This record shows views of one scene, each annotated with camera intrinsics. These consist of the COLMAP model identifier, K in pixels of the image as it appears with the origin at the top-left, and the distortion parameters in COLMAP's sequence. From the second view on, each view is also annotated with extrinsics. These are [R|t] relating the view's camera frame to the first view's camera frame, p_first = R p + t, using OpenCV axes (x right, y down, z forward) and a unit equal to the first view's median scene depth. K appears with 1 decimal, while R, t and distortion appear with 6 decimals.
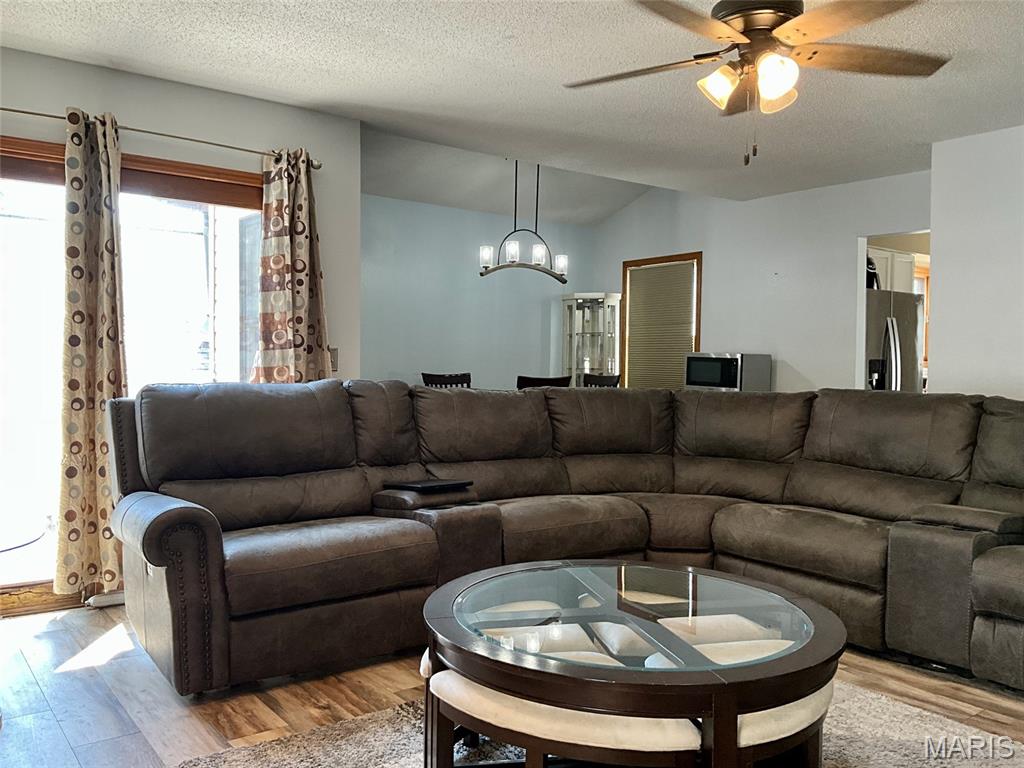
lens RADIAL K [[862.6, 0, 518.9], [0, 862.6, 385.2], [0, 0, 1]] dist [0.096583, -0.170084]
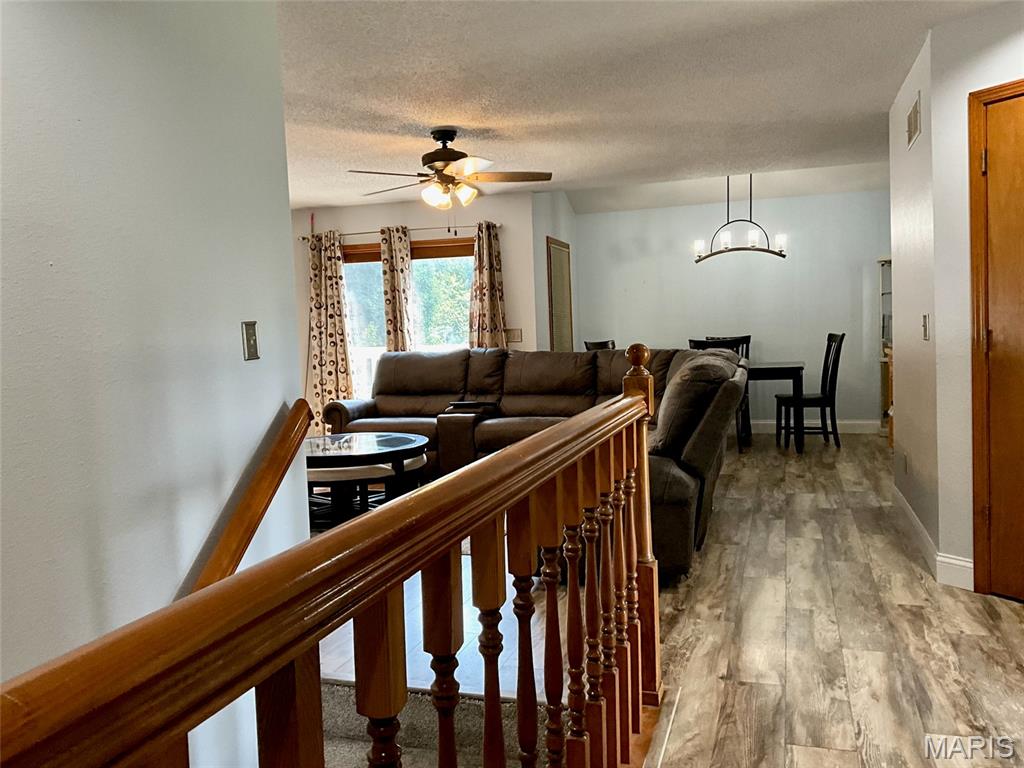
lens RADIAL K [[862.6, 0, 512.3], [0, 862.6, 384.3], [0, 0, 1]] dist [0.096583, -0.170084]
pose [[0.591236, 0.025535, -0.806094, 1.288583], [0.024859, 0.998447, 0.049861, -0.018218], [0.806115, -0.049518, 0.589683, -0.042807]]
